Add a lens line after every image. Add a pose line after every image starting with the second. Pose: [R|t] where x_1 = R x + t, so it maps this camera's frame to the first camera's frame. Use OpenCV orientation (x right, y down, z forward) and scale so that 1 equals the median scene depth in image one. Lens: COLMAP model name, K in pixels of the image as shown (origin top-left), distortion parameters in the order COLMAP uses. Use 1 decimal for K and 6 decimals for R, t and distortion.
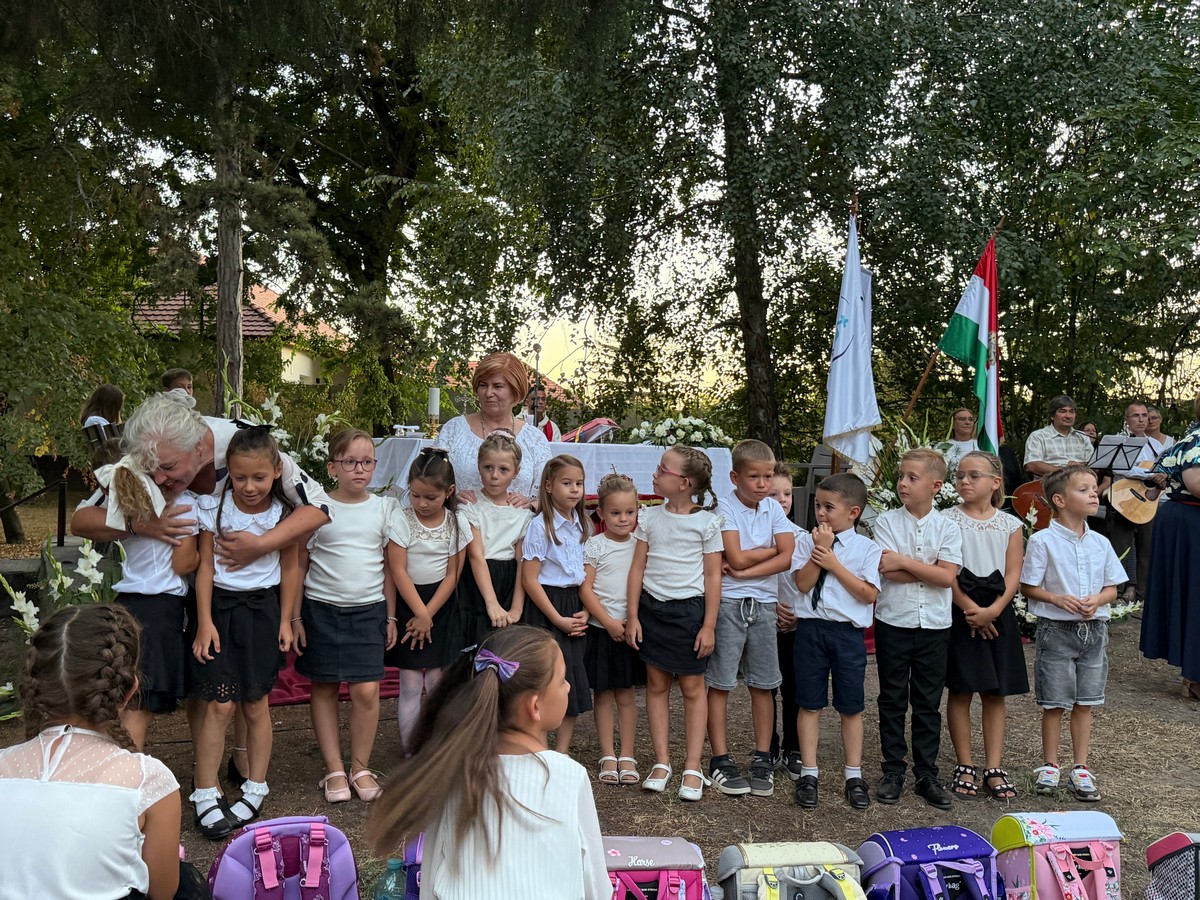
lens RADIAL K [[1135.7, 0, 605.4], [0, 1135.7, 455.9], [0, 0, 1]] dist [0.177414, -0.383249]
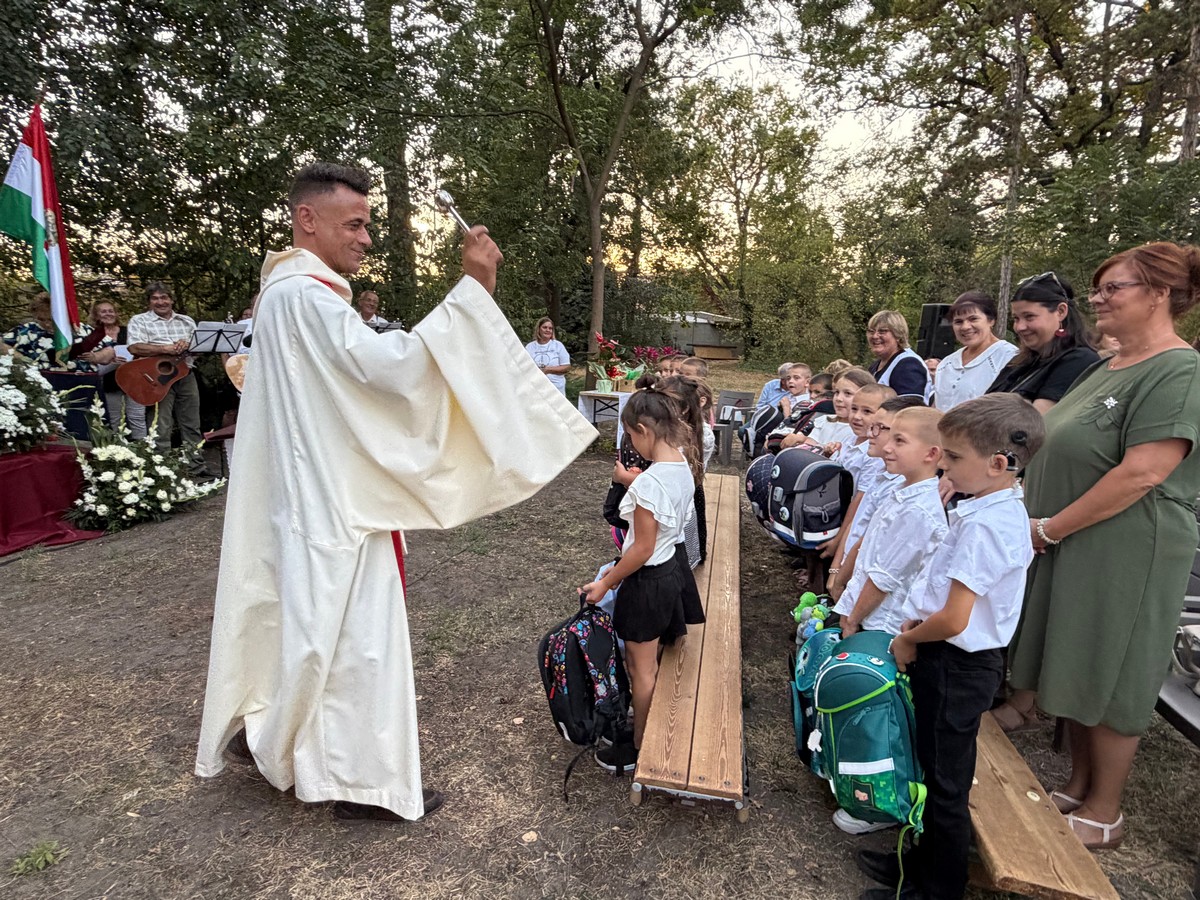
lens RADIAL K [[708.8, 0, 601.4], [0, 708.8, 460.5], [0, 0, 1]] dist [0.001440, -0.001455]
pose [[0.756845, -0.120882, 0.642319, 0.195841], [-0.007579, 0.981059, 0.193562, -0.015582], [-0.653551, -0.151364, 0.741593, 0.173708]]
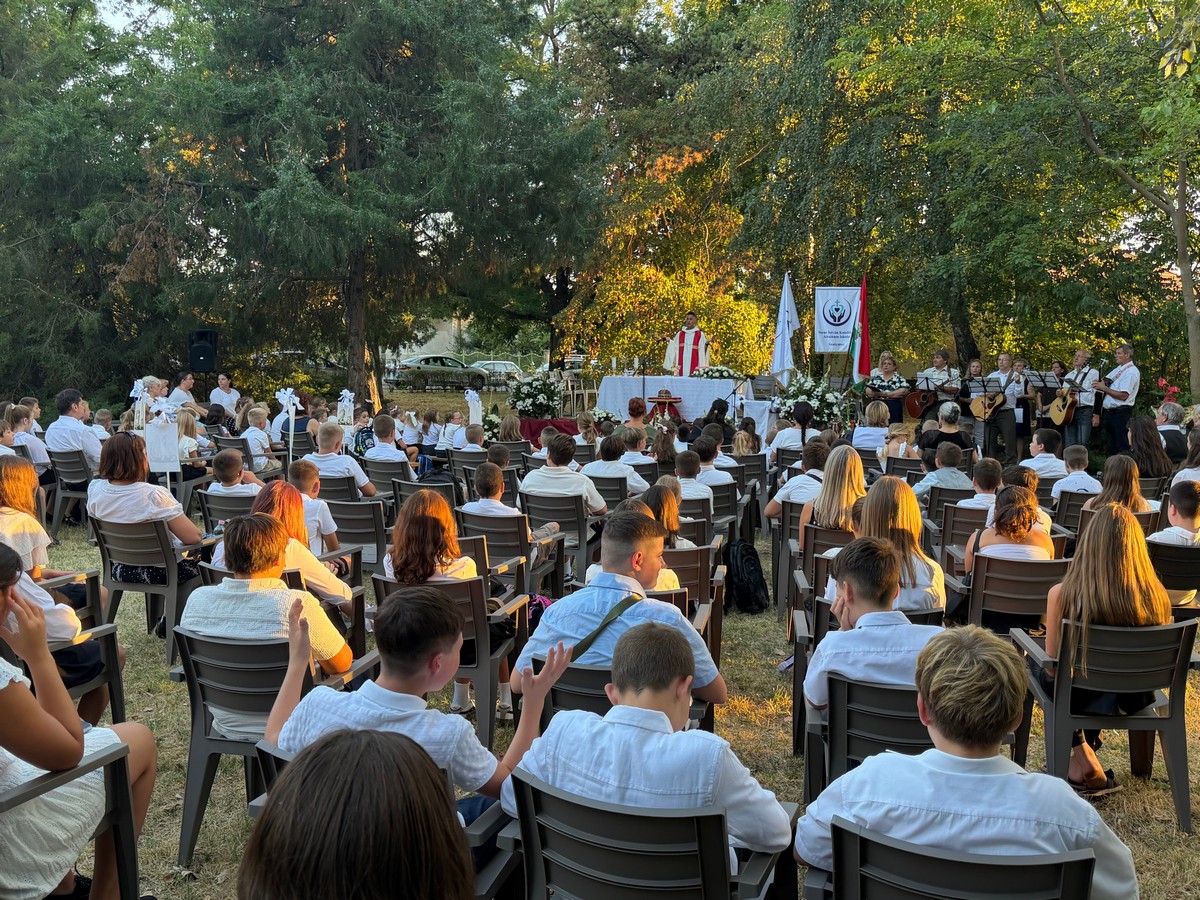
lens RADIAL K [[1164.9, 0, 600.0], [0, 1164.9, 450.0], [0, 0, 1]] dist [0.158908, -0.359339]
pose [[0.634923, 0.049394, -0.770995, 1.155422], [-0.003902, 0.998146, 0.060733, -0.004318], [0.772566, -0.035553, 0.633938, -0.473193]]
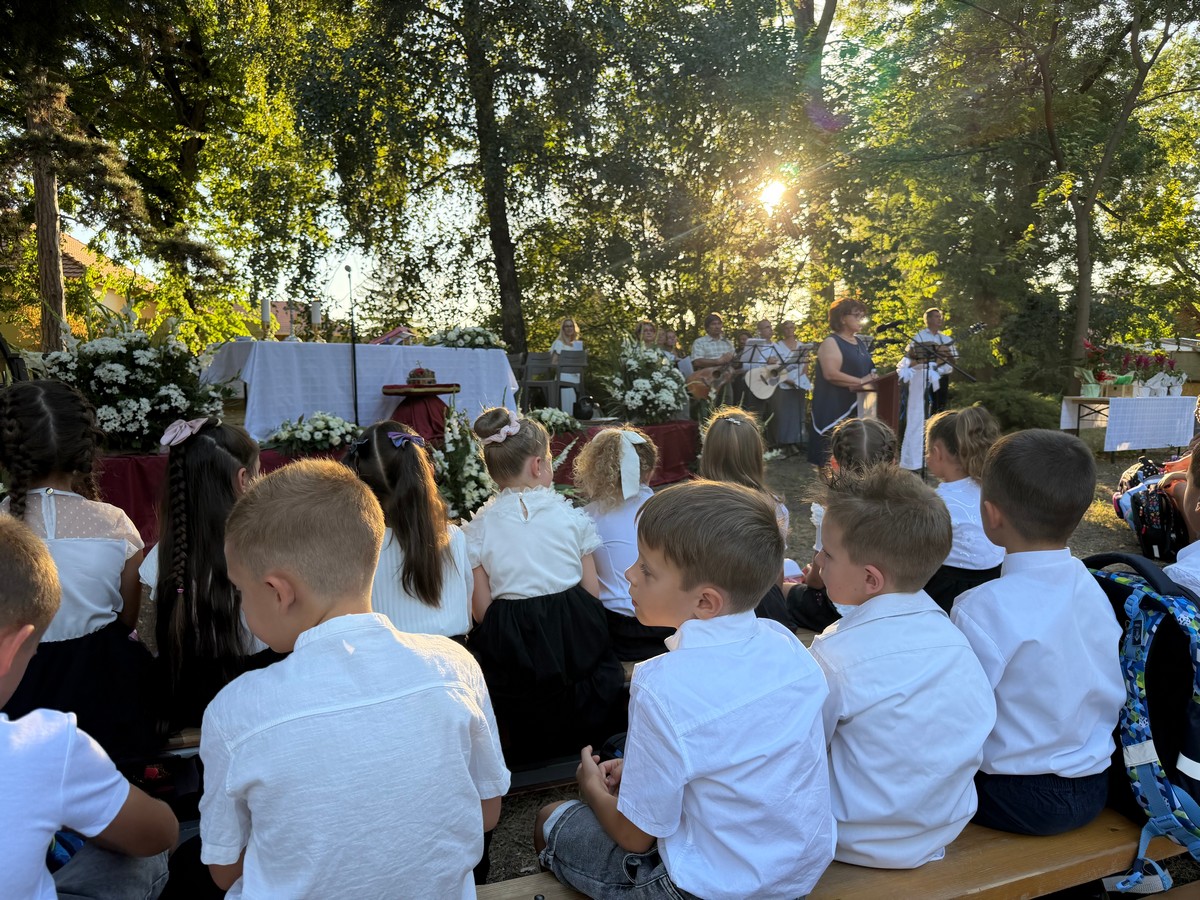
lens RADIAL K [[845.2, 0, 599.3], [0, 845.2, 458.4], [0, 0, 1]] dist [0.105078, -0.179642]
pose [[0.965762, -0.048503, 0.254854, -0.026921], [0.023770, 0.994779, 0.099245, 0.015634], [-0.258337, -0.089789, 0.961873, 0.006778]]
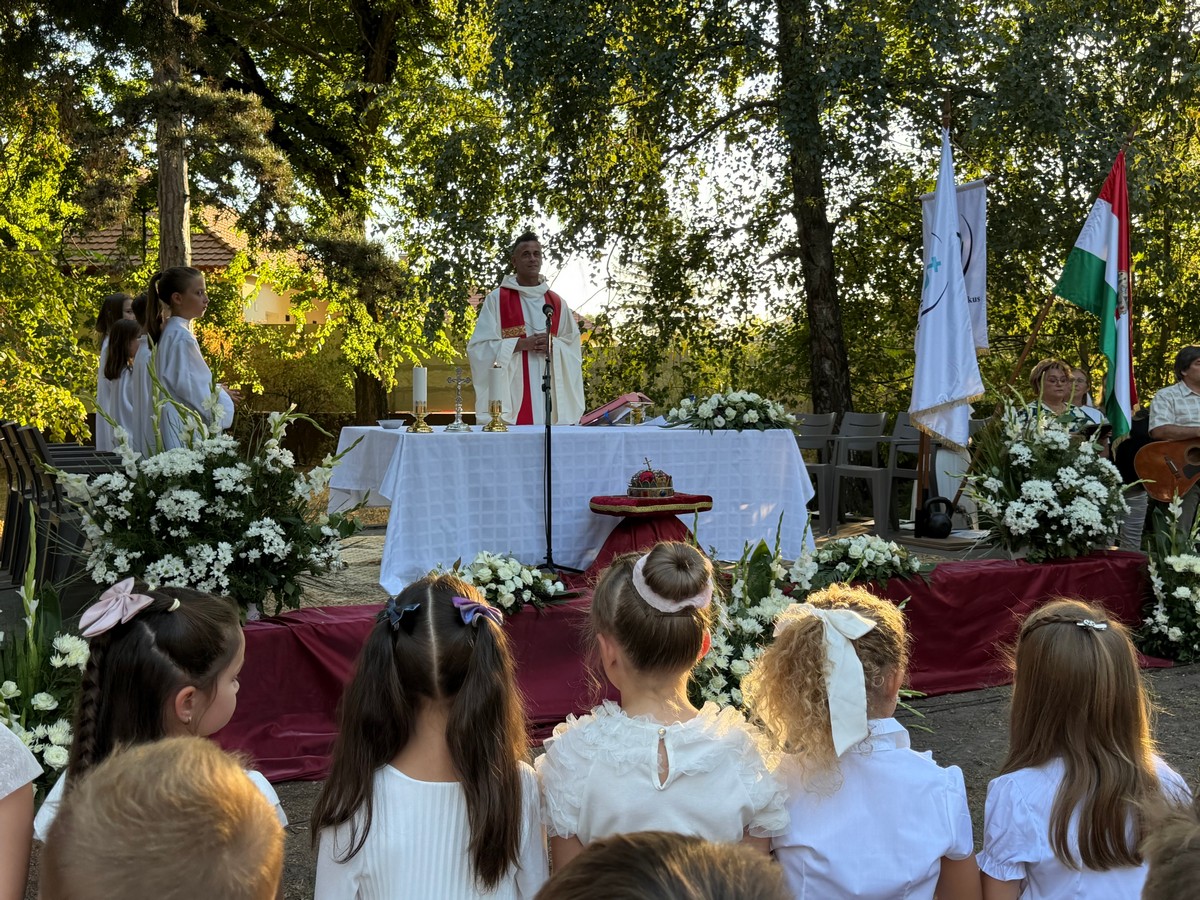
lens RADIAL K [[1350.4, 0, 611.2], [0, 1350.4, 449.5], [0, 0, 1]] dist [0.195497, -0.462649]
pose [[0.999656, -0.019134, -0.017961, -0.000570], [0.019894, 0.998870, 0.043153, -0.023279], [0.017116, -0.043496, 0.998907, 0.032438]]
